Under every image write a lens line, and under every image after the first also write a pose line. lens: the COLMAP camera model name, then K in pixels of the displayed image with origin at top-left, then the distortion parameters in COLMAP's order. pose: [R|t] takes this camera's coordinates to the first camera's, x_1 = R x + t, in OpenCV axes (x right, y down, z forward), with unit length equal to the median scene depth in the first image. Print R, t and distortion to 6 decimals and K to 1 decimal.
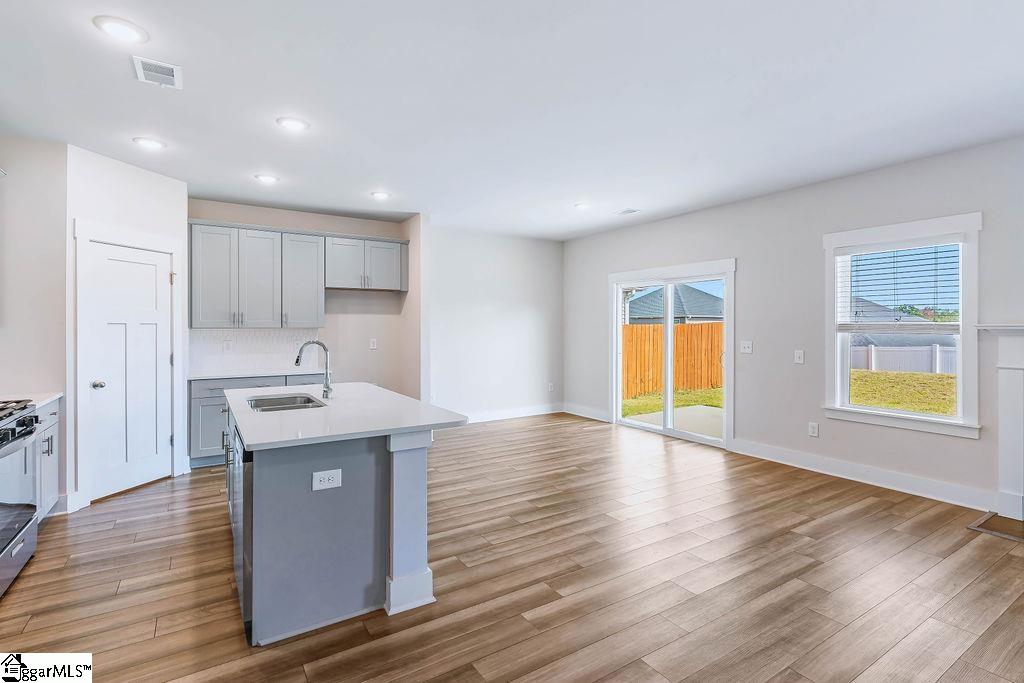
lens RADIAL K [[490.7, 0, 512.7], [0, 490.7, 329.2], [0, 0, 1]] dist [0.002504, 0.000656]
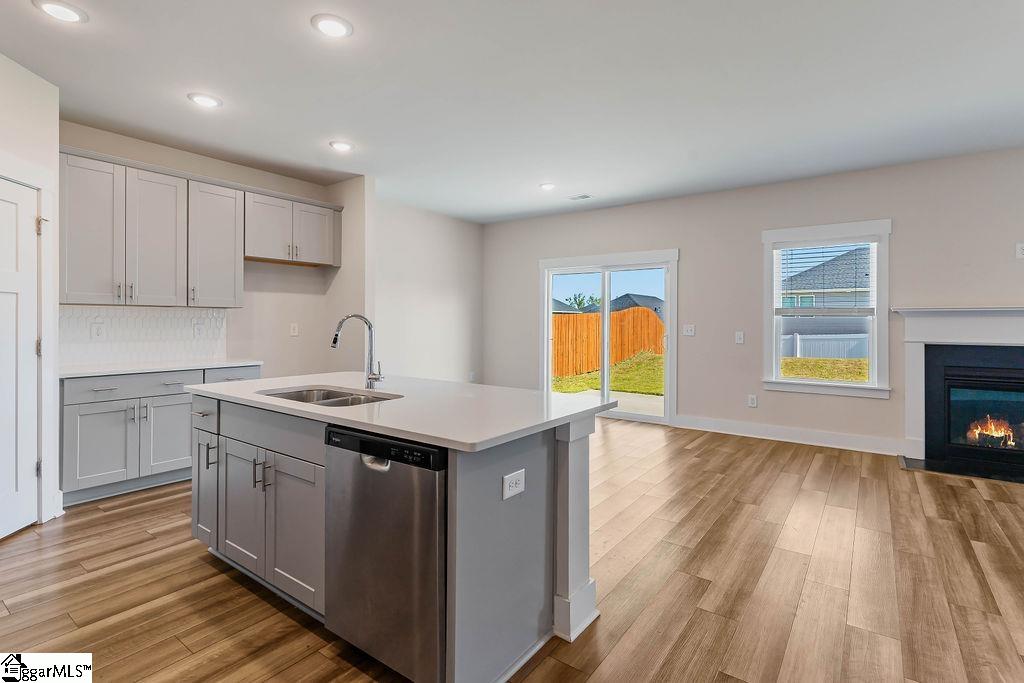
lens RADIAL K [[492.9, 0, 514.9], [0, 492.9, 323.7], [0, 0, 1]] dist [0.001656, -0.000035]
pose [[0.931999, 0.002099, 0.362454, -0.328559], [-0.001824, 0.999998, -0.001099, 0.027980], [-0.362456, 0.000363, 0.932001, 0.138413]]
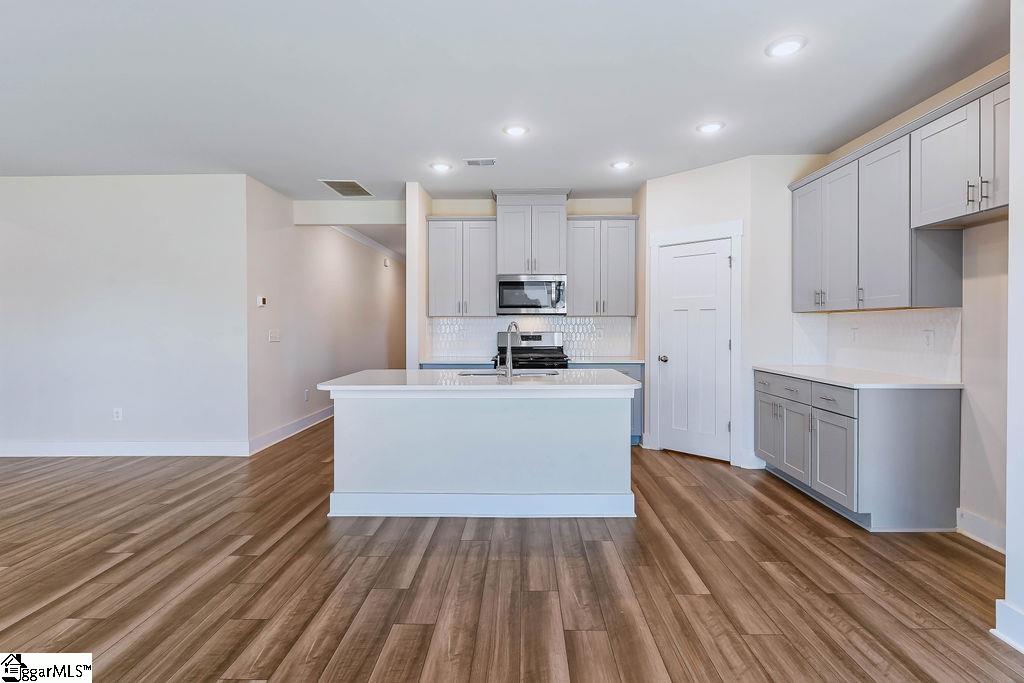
lens RADIAL K [[490.7, 0, 512.7], [0, 490.7, 329.2], [0, 0, 1]] dist [0.002504, 0.000656]
pose [[-0.554906, 0.004774, -0.831899, 0.356582], [-0.002104, 0.999972, 0.007142, 0.024177], [0.831910, 0.005713, -0.554881, 1.160535]]
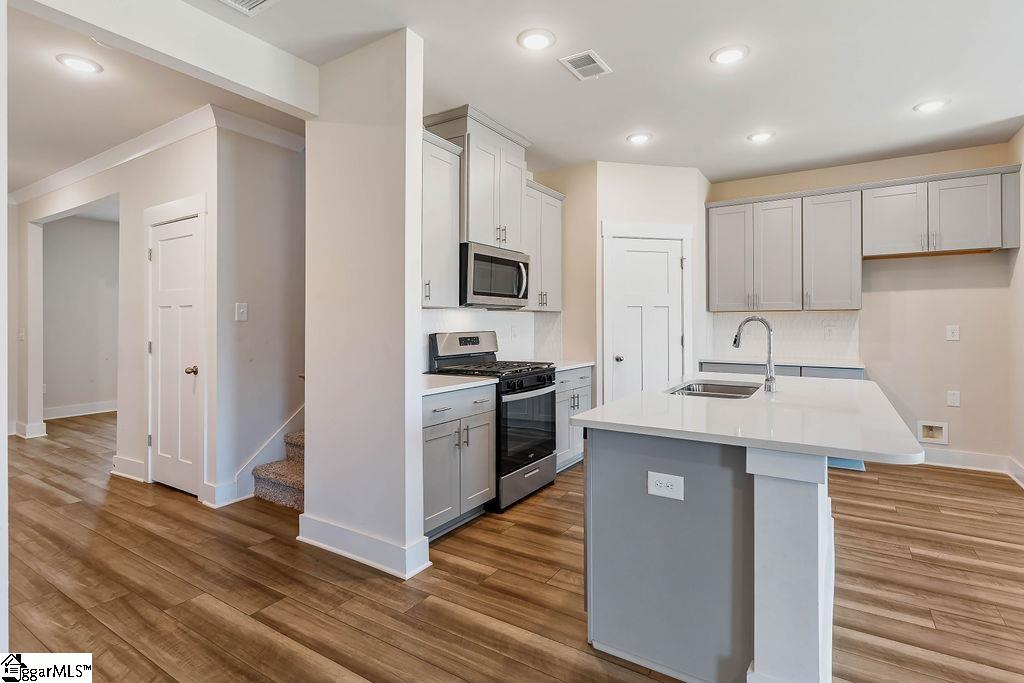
lens RADIAL K [[503.2, 0, 519.3], [0, 503.2, 321.1], [0, 0, 1]] dist [0.001786, -0.000104]
pose [[0.428794, -0.004623, -0.903390, 0.120679], [-0.001363, 0.999982, -0.005764, 0.026014], [0.903401, 0.003703, 0.428781, 0.224738]]
